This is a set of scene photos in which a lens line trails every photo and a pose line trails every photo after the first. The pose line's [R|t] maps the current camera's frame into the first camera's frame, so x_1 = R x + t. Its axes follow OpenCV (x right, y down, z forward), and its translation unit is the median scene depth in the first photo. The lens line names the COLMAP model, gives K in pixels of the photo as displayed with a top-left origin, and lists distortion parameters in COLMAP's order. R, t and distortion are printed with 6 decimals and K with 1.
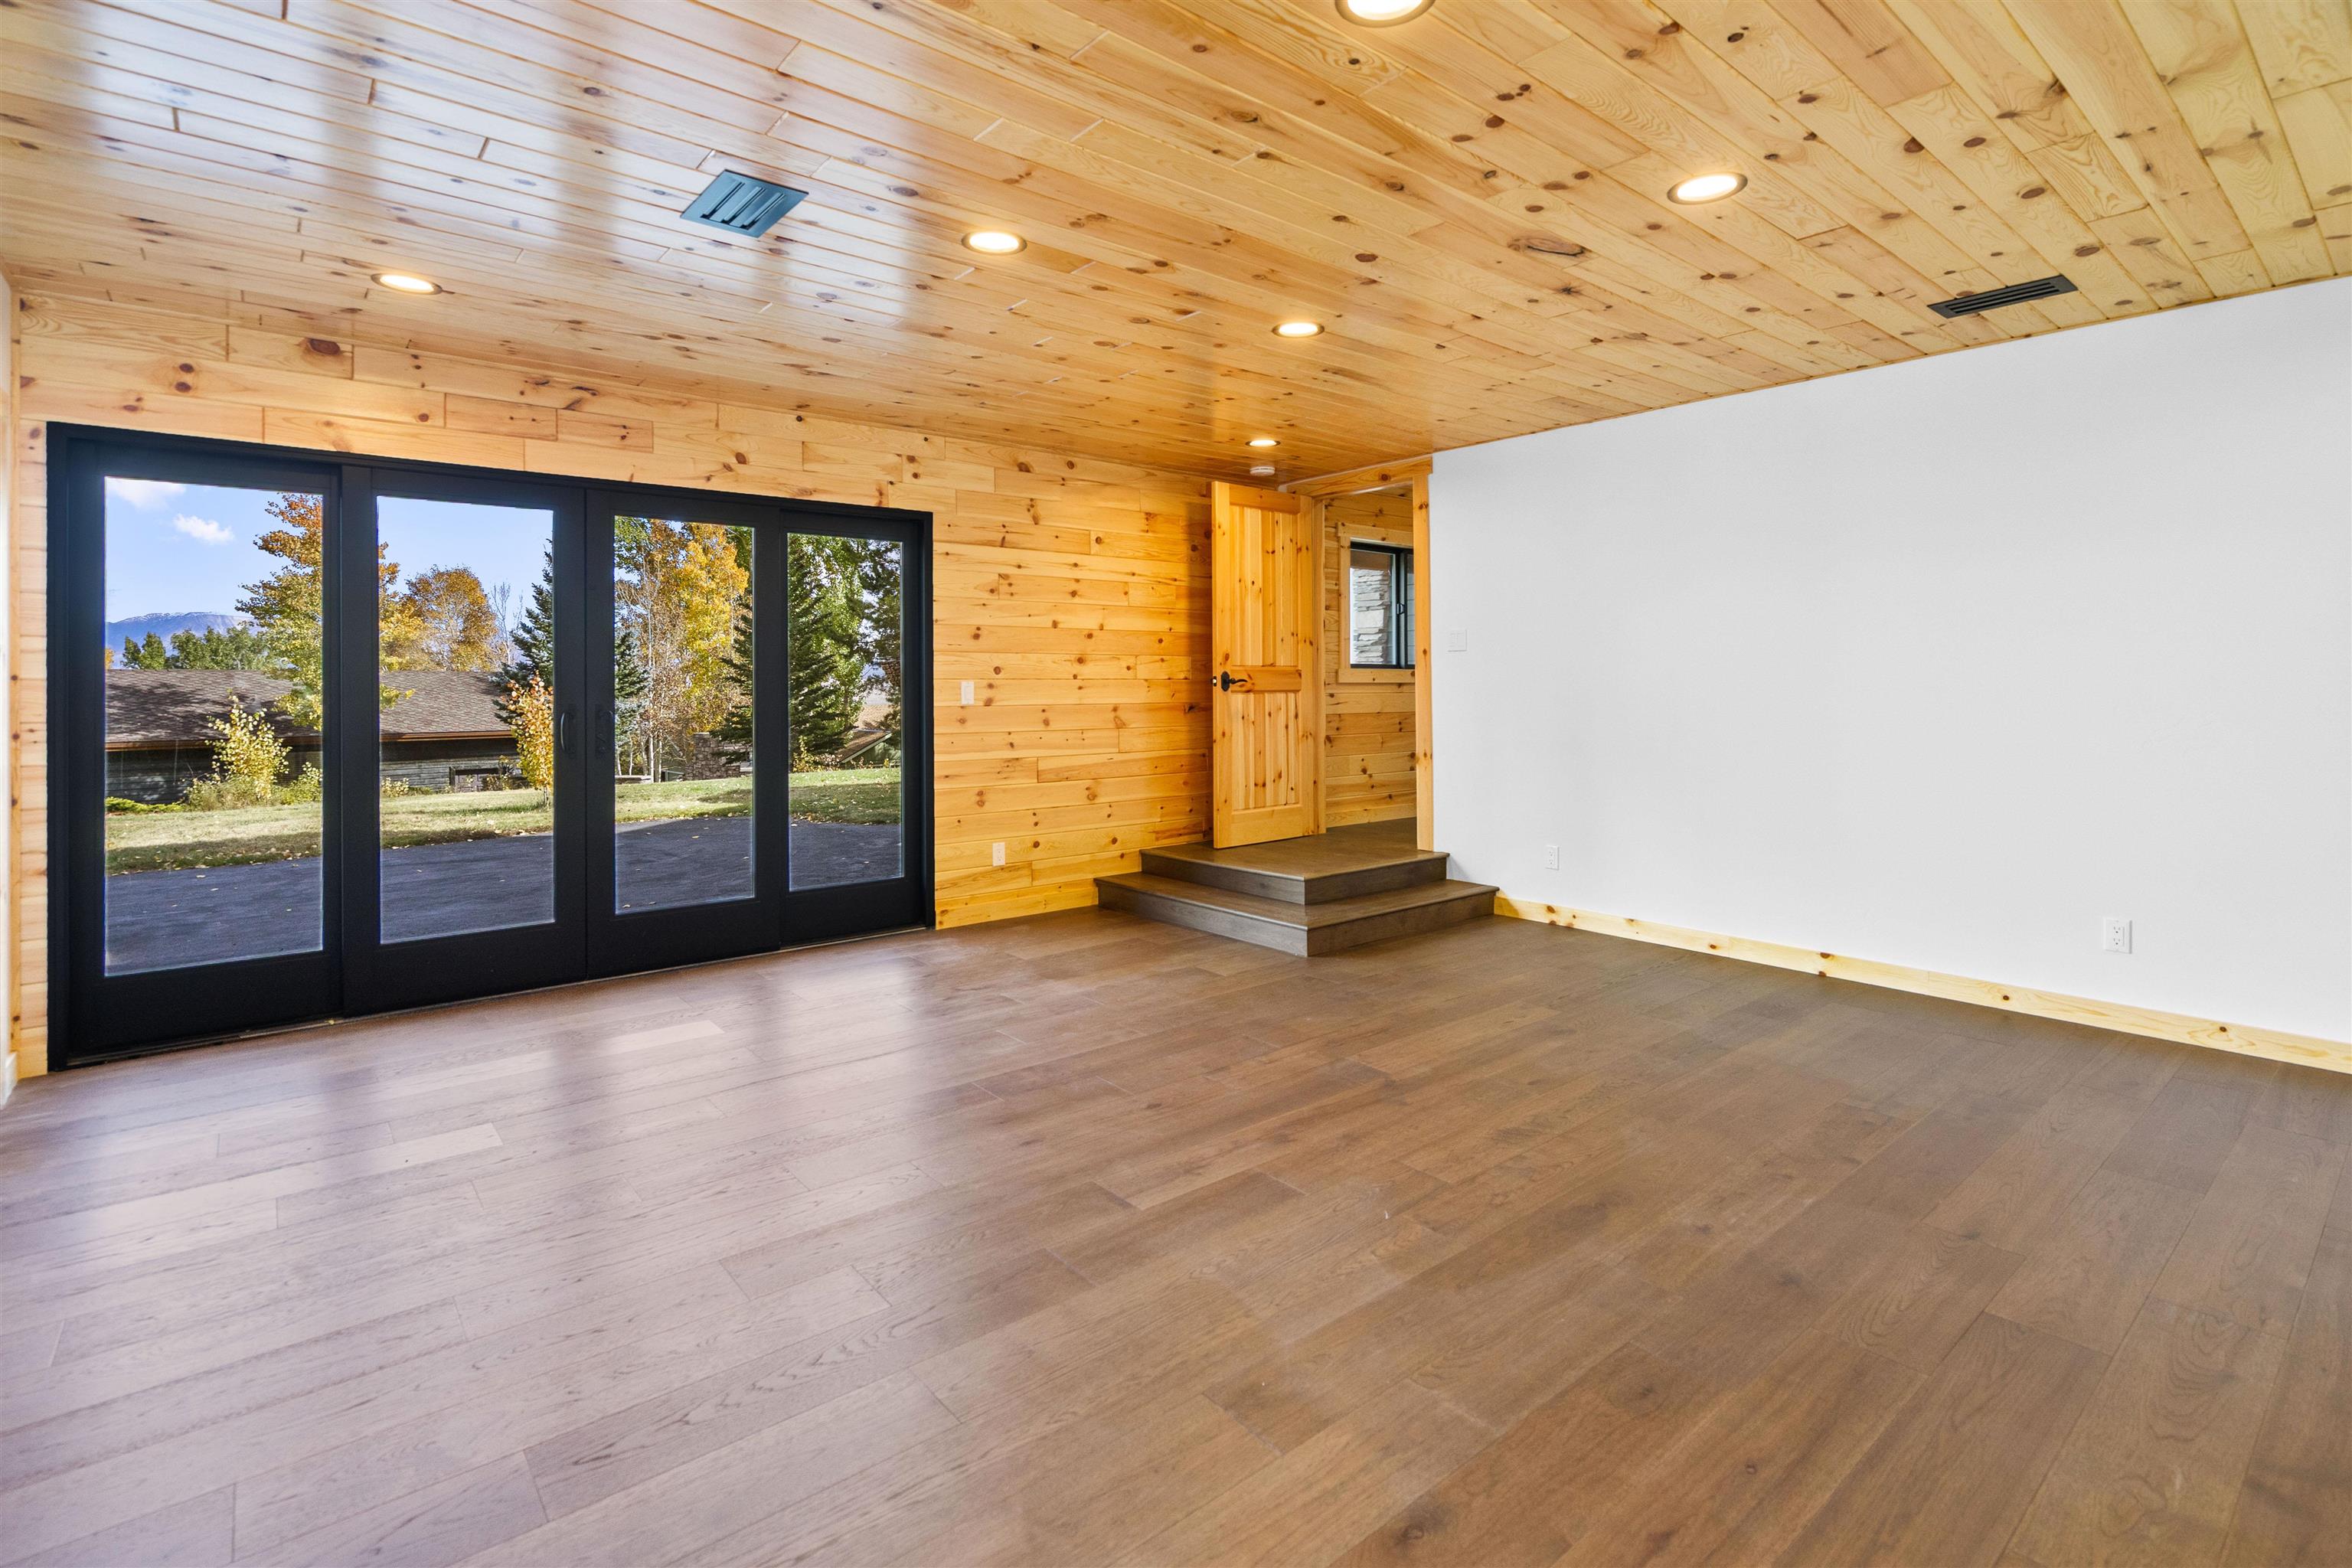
lens RADIAL K [[1091.6, 0, 1181.8], [0, 1091.6, 674.2], [0, 0, 1]] dist [-0.001861, -0.000769]
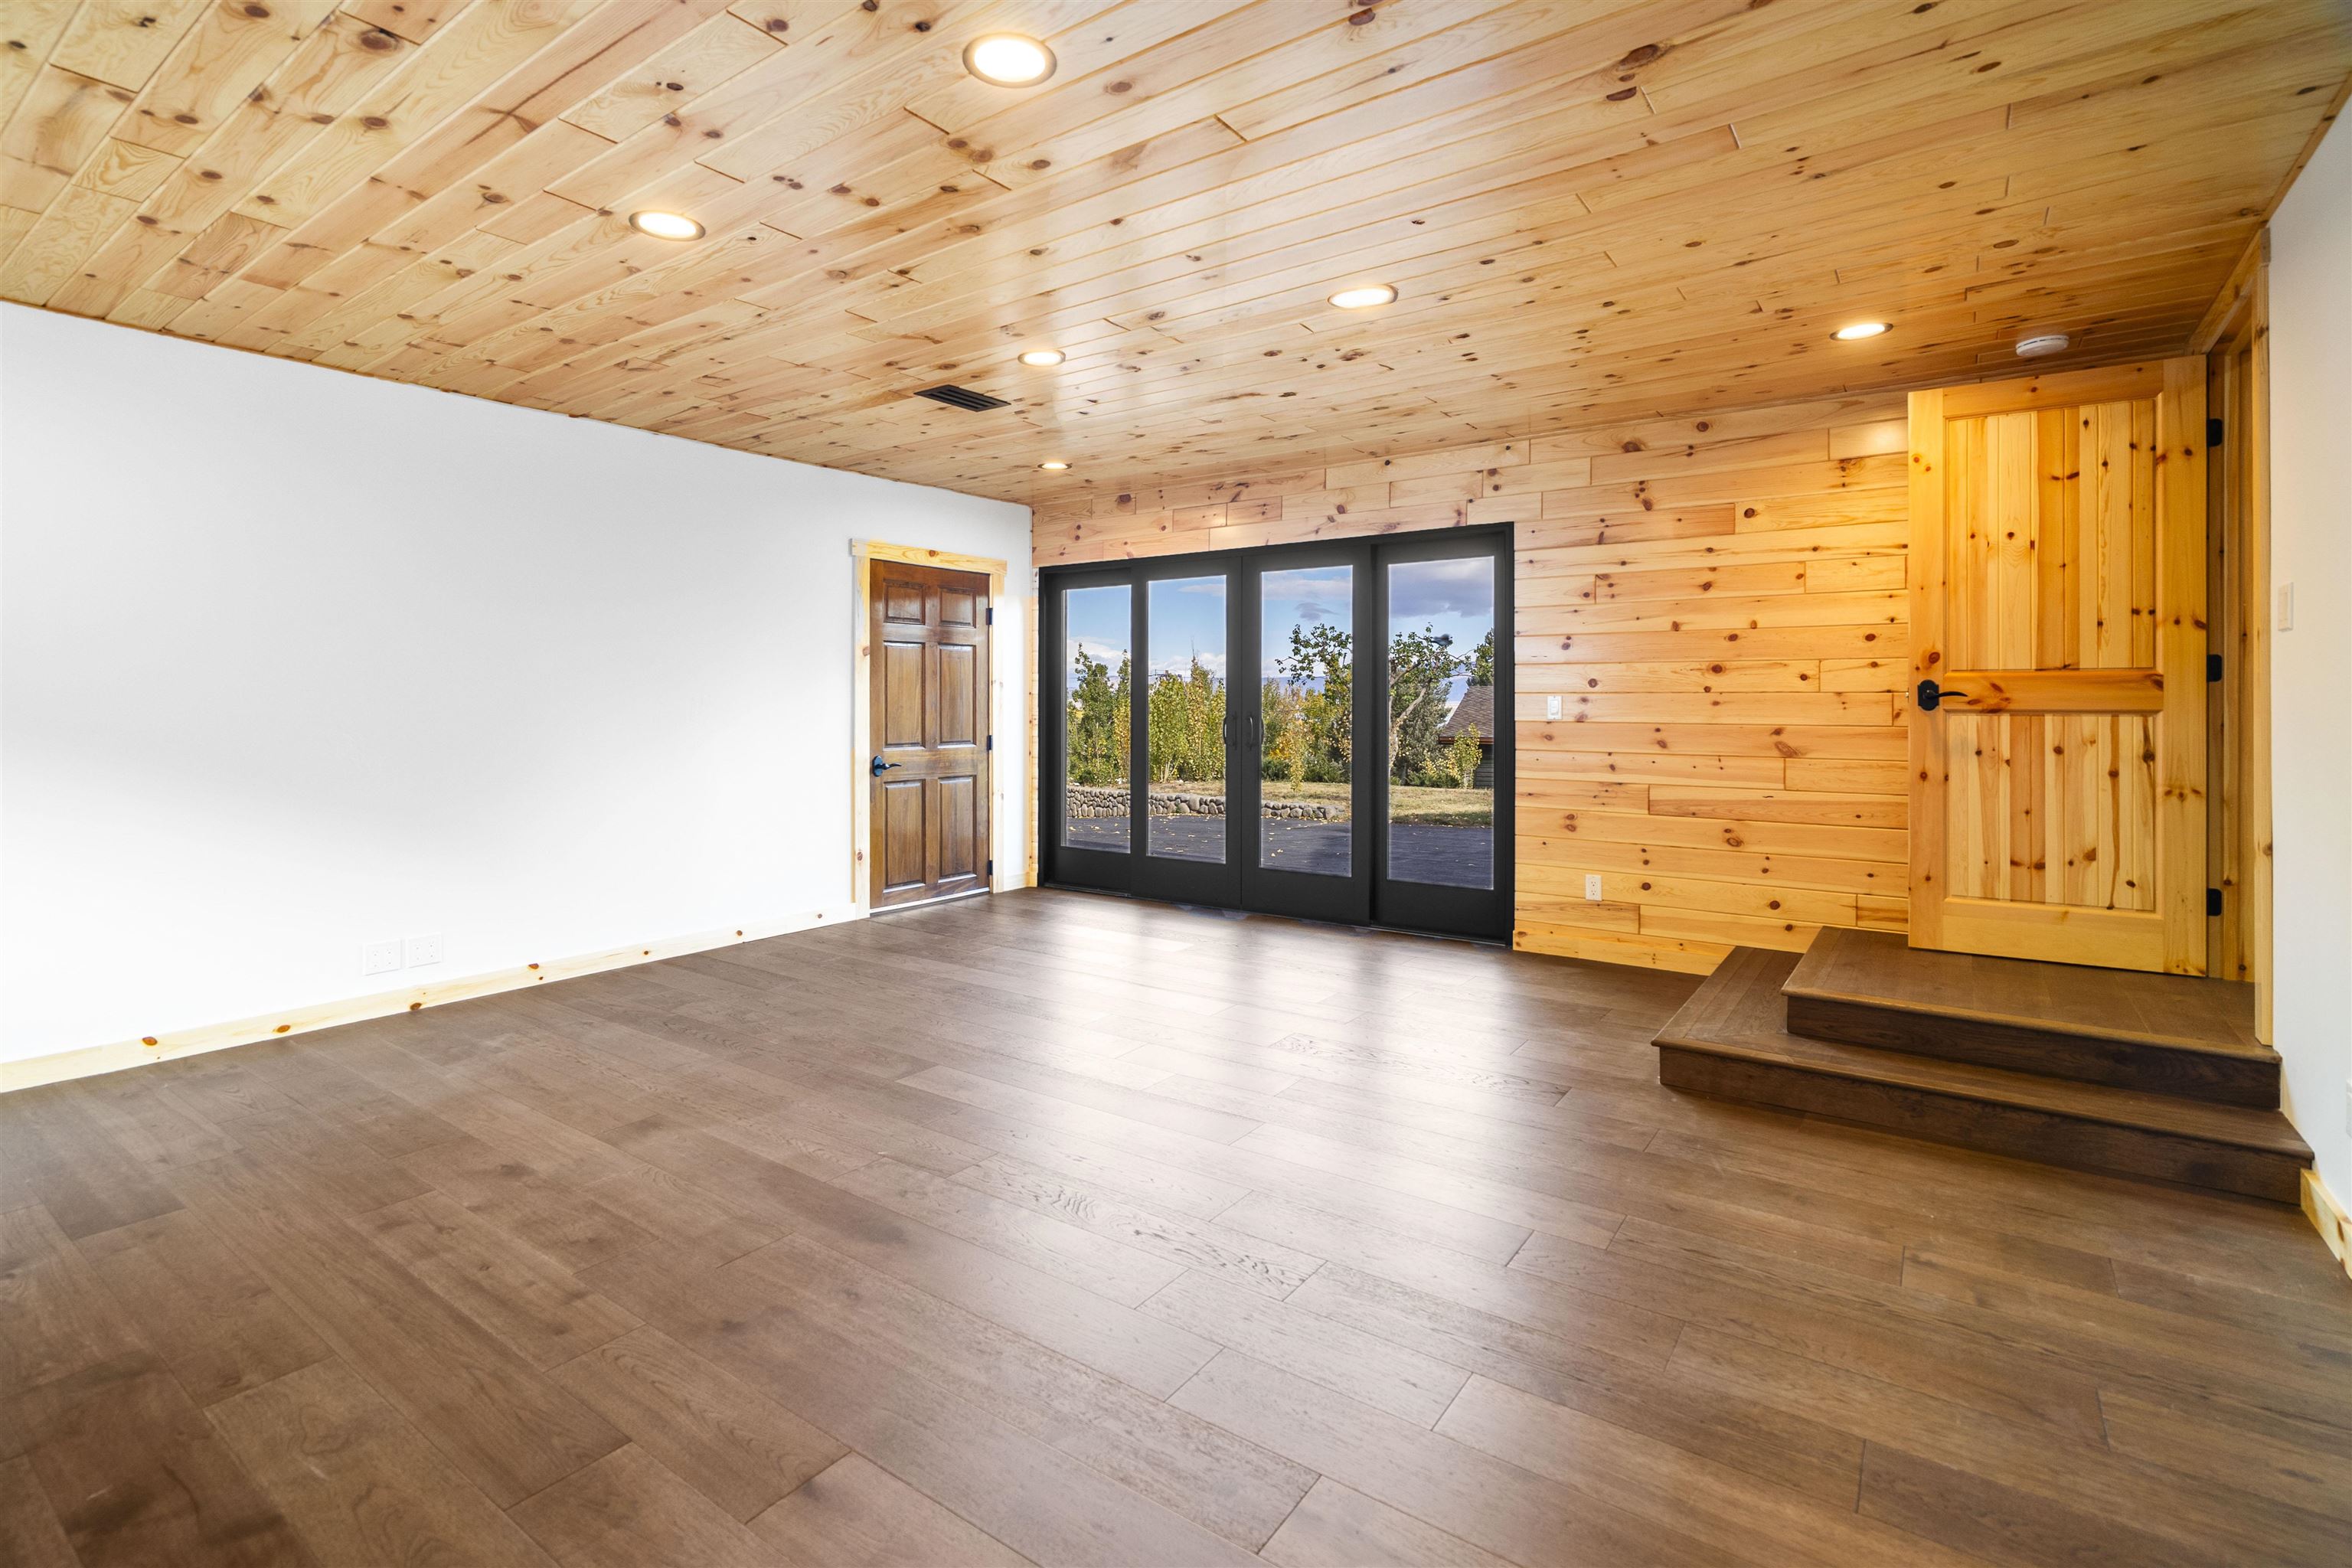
lens RADIAL K [[1092.4, 0, 1179.0], [0, 1092.4, 699.8], [0, 0, 1]] dist [-0.007640, 0.000632]
pose [[0.262722, 0.004273, -0.964862, 0.633570], [0.005772, 0.999965, 0.006000, 0.003256], [0.964854, -0.007146, 0.262688, 0.455732]]
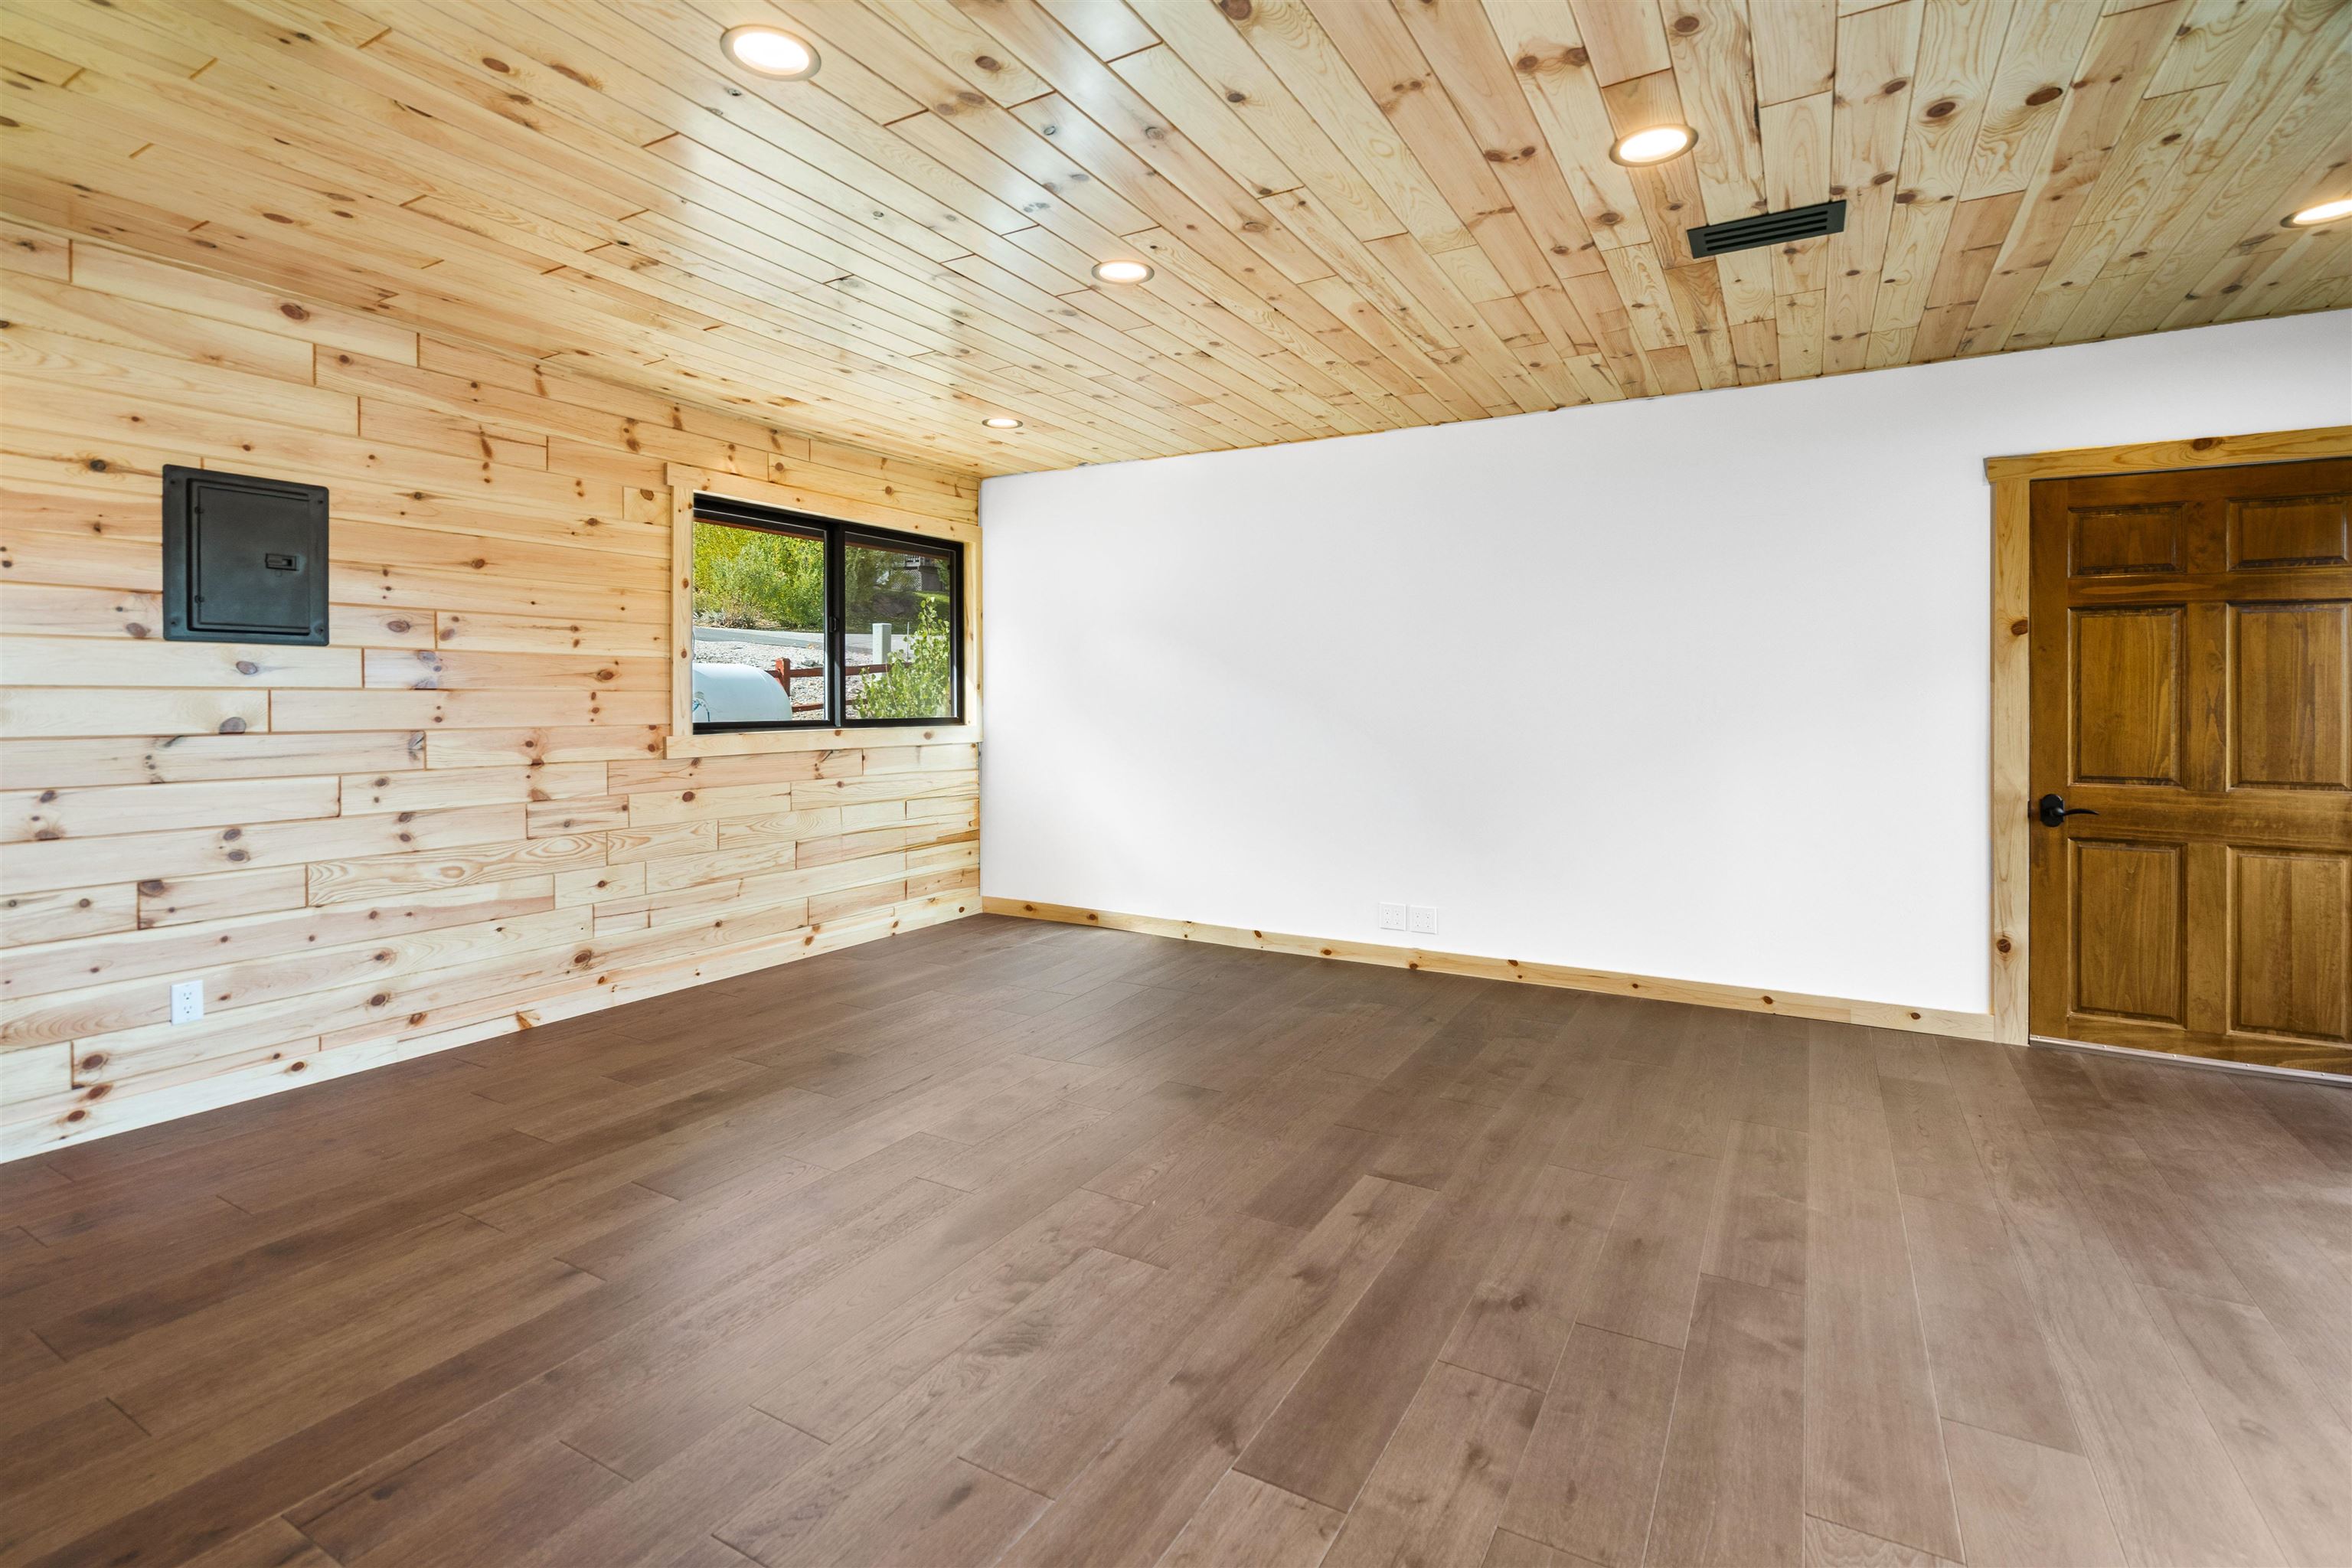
lens RADIAL K [[1092.4, 0, 1179.0], [0, 1092.4, 699.8], [0, 0, 1]] dist [-0.007640, 0.000632]
pose [[-0.938424, 0.001508, -0.345483, 0.240281], [0.002906, 0.999990, -0.003529, 0.006043], [0.345474, -0.004316, -0.938418, 0.907008]]
